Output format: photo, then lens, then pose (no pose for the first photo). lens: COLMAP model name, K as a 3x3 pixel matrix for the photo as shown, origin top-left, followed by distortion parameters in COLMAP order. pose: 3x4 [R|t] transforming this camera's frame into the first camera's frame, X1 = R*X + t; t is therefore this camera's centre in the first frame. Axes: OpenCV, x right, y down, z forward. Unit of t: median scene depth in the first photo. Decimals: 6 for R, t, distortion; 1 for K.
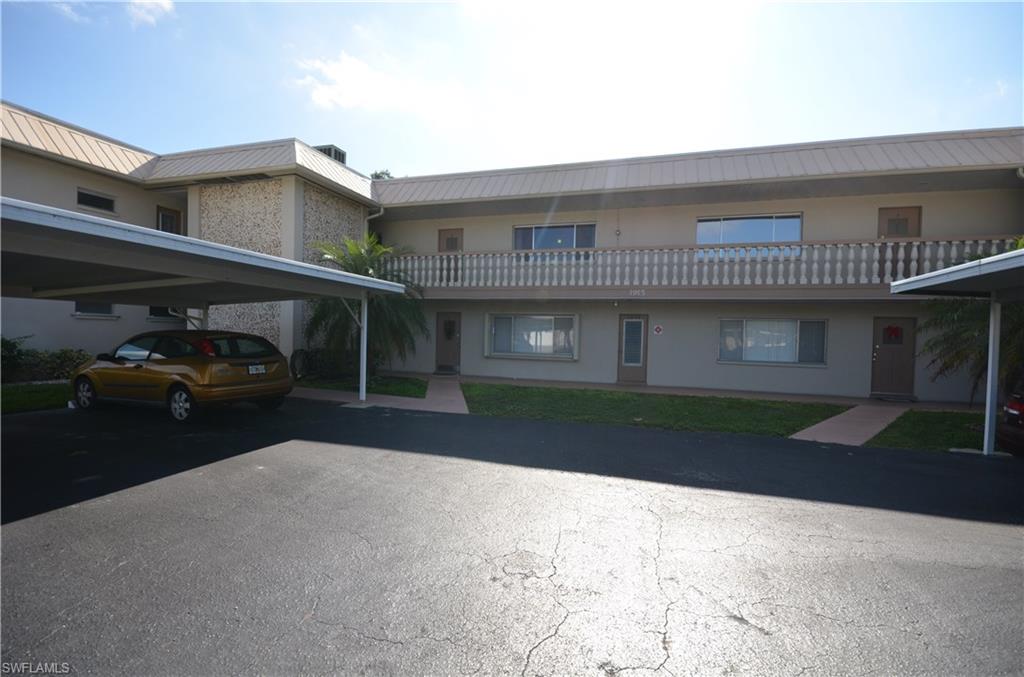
lens RADIAL K [[445.7, 0, 516.7], [0, 445.7, 342.4], [0, 0, 1]] dist [-0.002935, 0.000252]
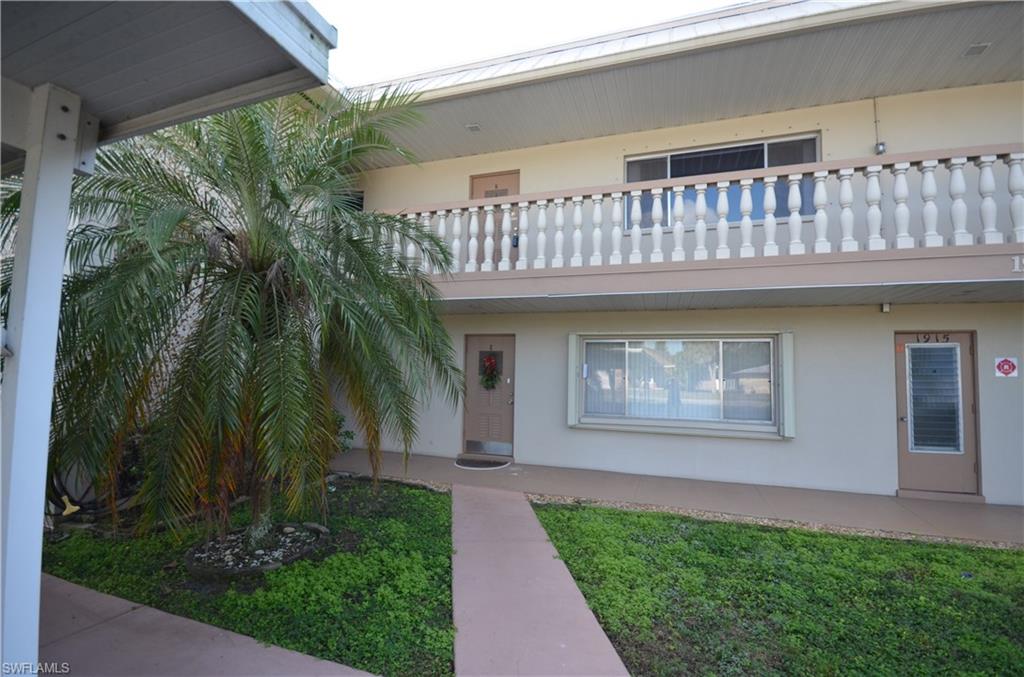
lens RADIAL K [[445.7, 0, 512.2], [0, 445.7, 338.1], [0, 0, 1]] dist [-0.002935, 0.000252]
pose [[0.999614, -0.006709, -0.026959, -0.126011], [0.004059, 0.995260, -0.097164, -0.016217], [0.027483, 0.097017, 0.994903, 0.559411]]
